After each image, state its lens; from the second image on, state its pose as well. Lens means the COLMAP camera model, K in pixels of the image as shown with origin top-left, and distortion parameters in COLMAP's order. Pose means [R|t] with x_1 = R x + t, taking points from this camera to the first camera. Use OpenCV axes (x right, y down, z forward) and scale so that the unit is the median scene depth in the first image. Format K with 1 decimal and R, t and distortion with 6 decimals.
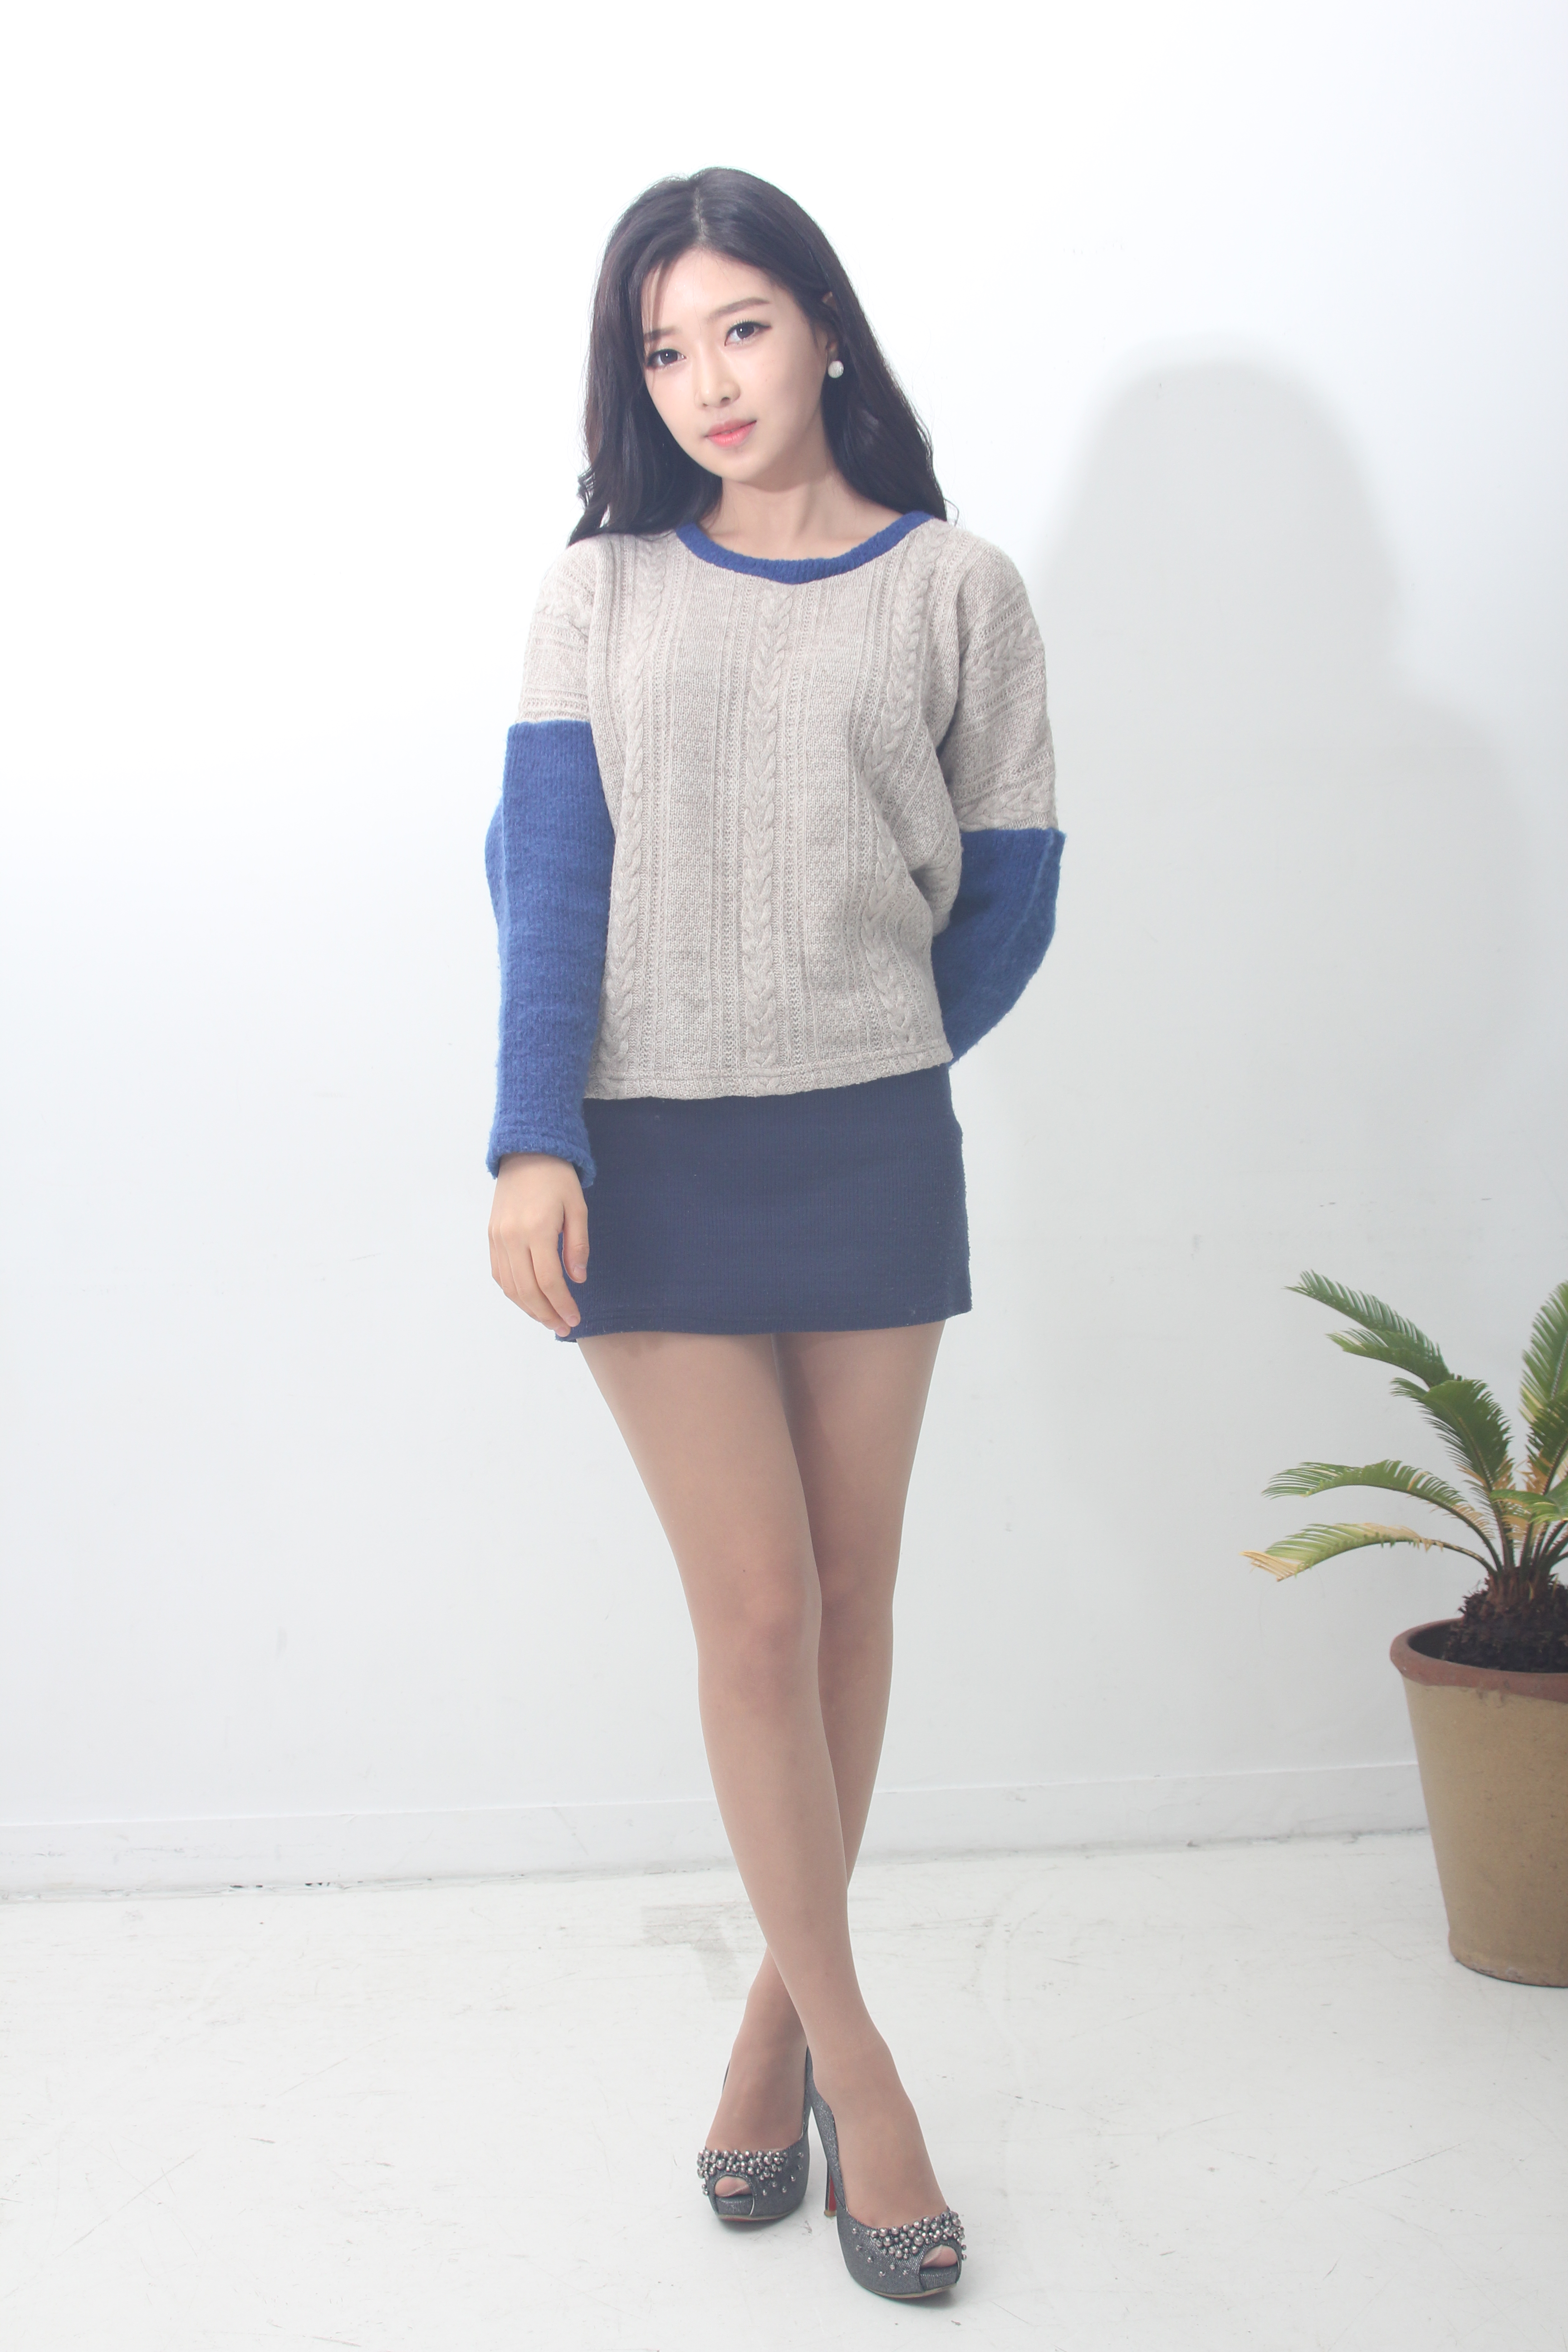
lens RADIAL K [[2748.9, 0, 789.5], [0, 2748.9, 1185.1], [0, 0, 1]] dist [-0.065741, 0.010444]
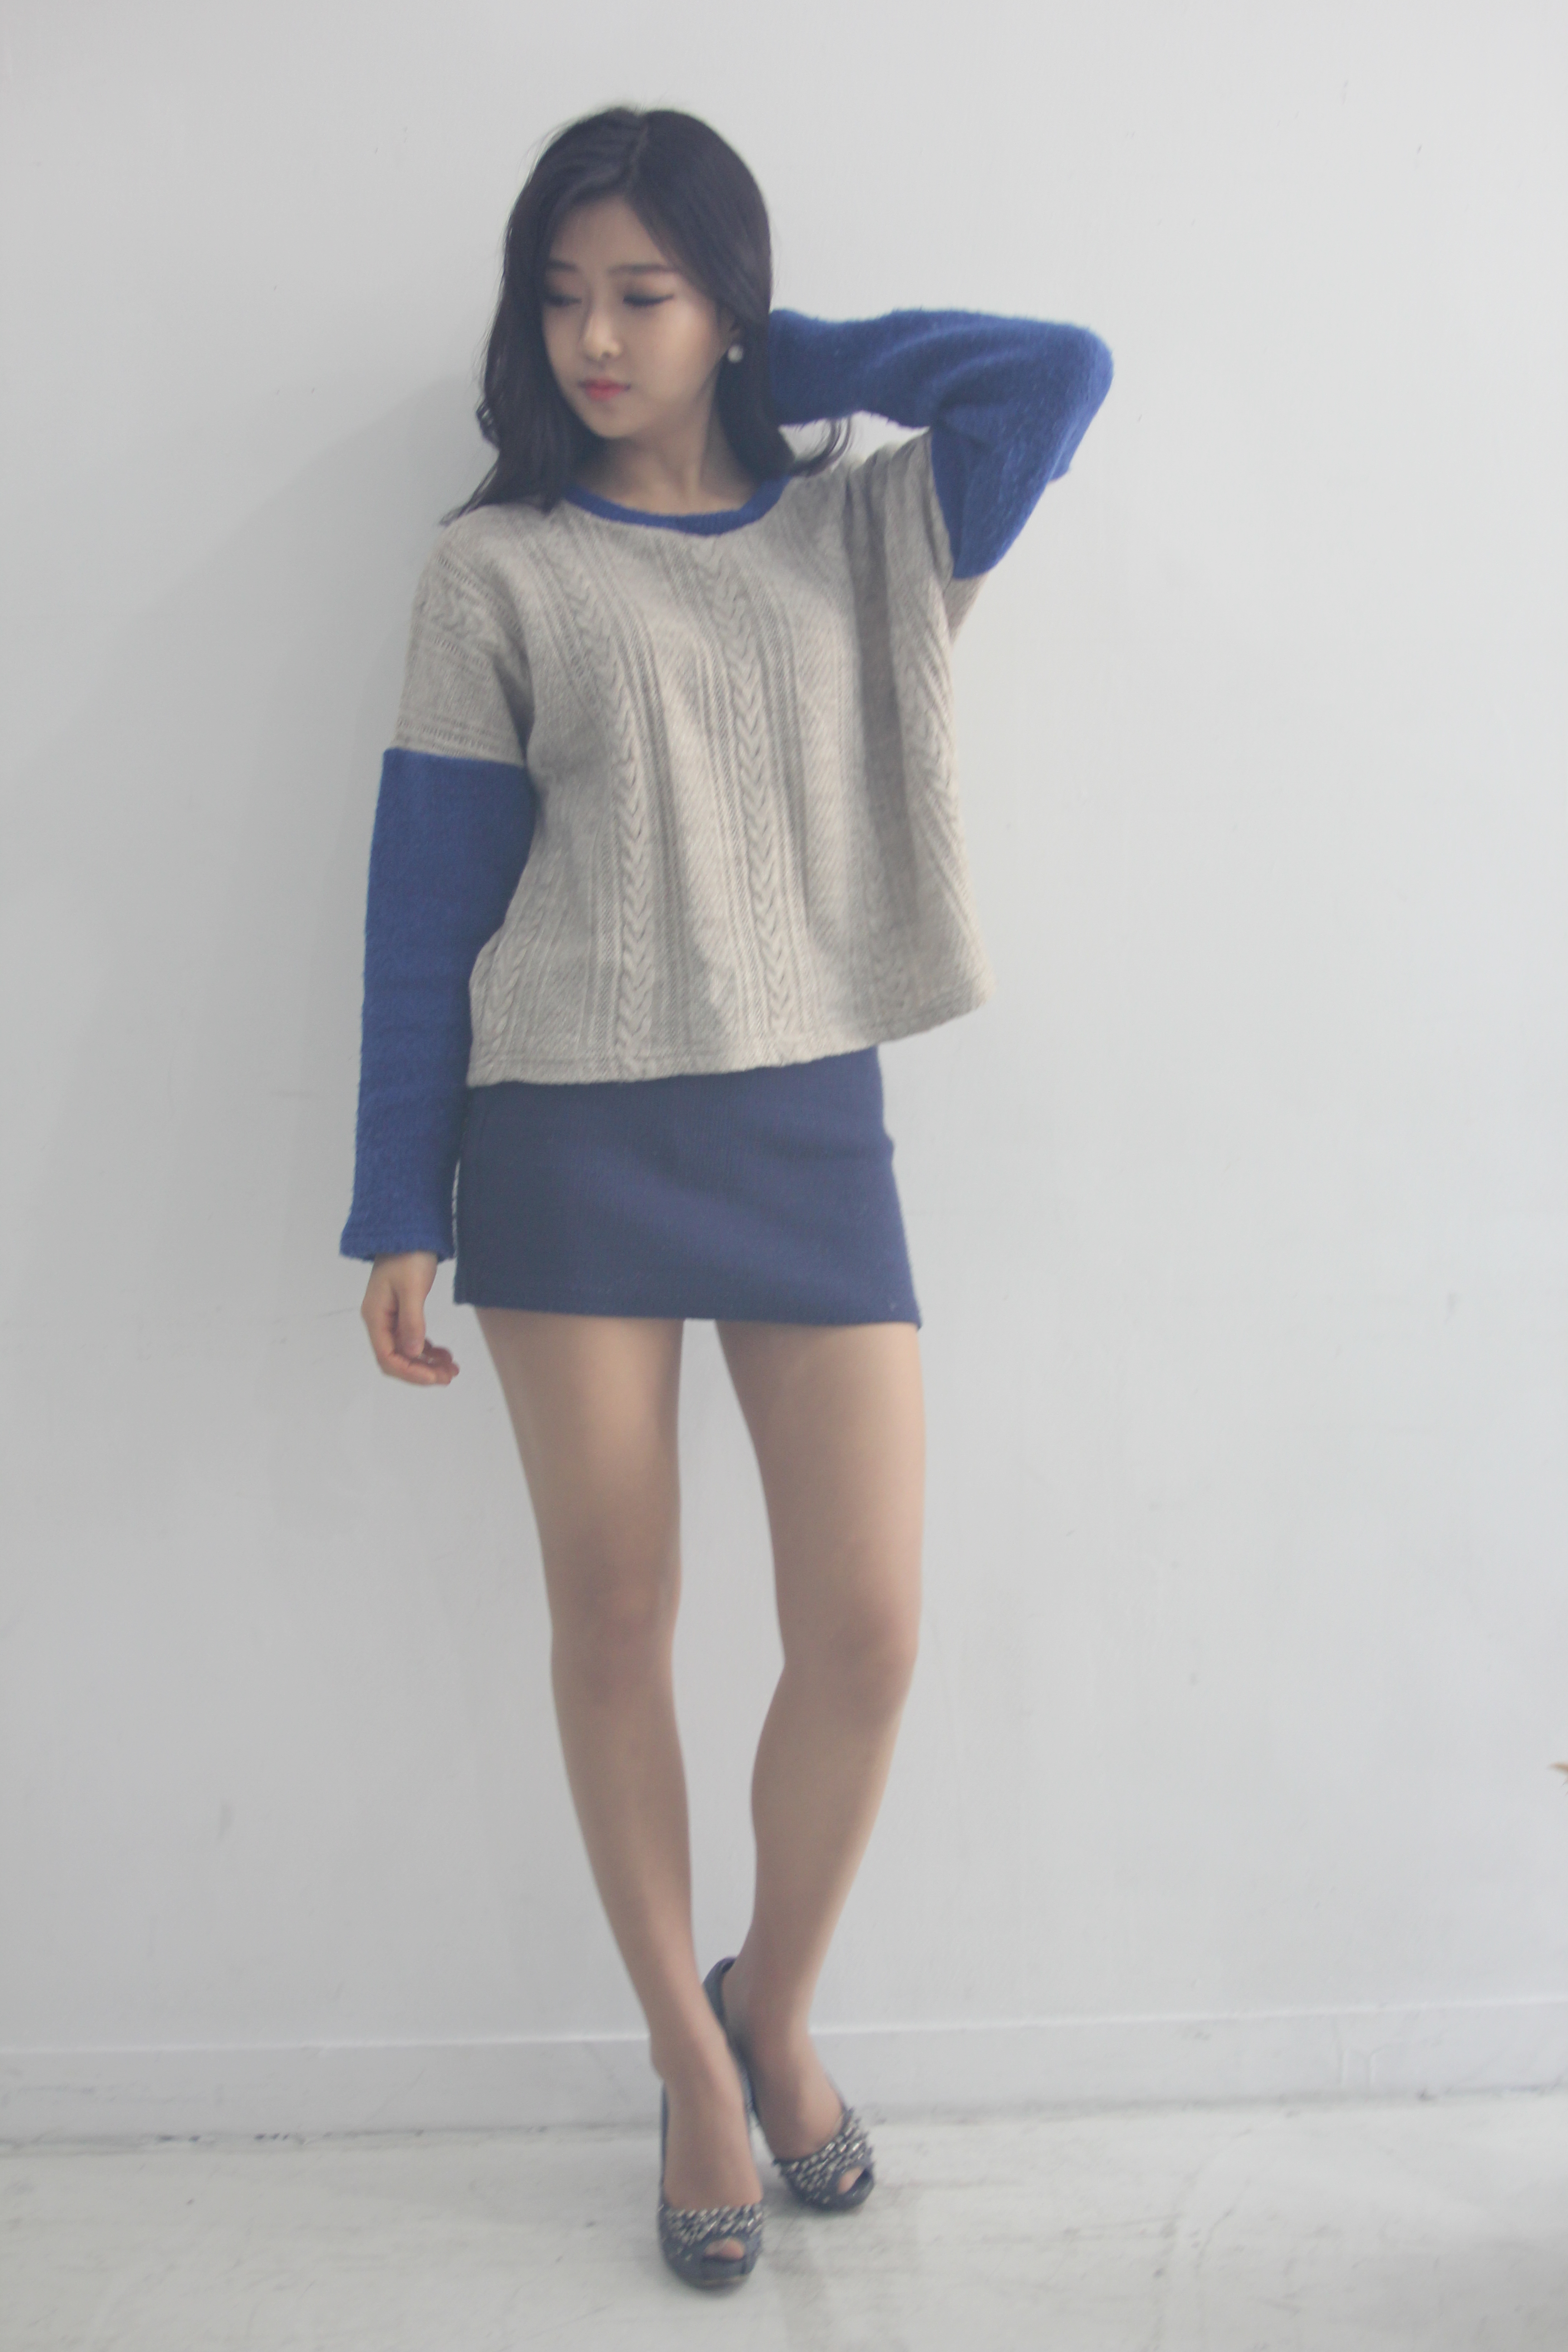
lens RADIAL K [[2638.8, 0, 795.3], [0, 2638.8, 1190.9], [0, 0, 1]] dist [-0.074925, 0.019023]
pose [[0.999624, 0.013154, -0.024063, -0.014100], [-0.012811, 0.999815, 0.014363, -0.018346], [0.024248, -0.014050, 0.999607, 0.291376]]
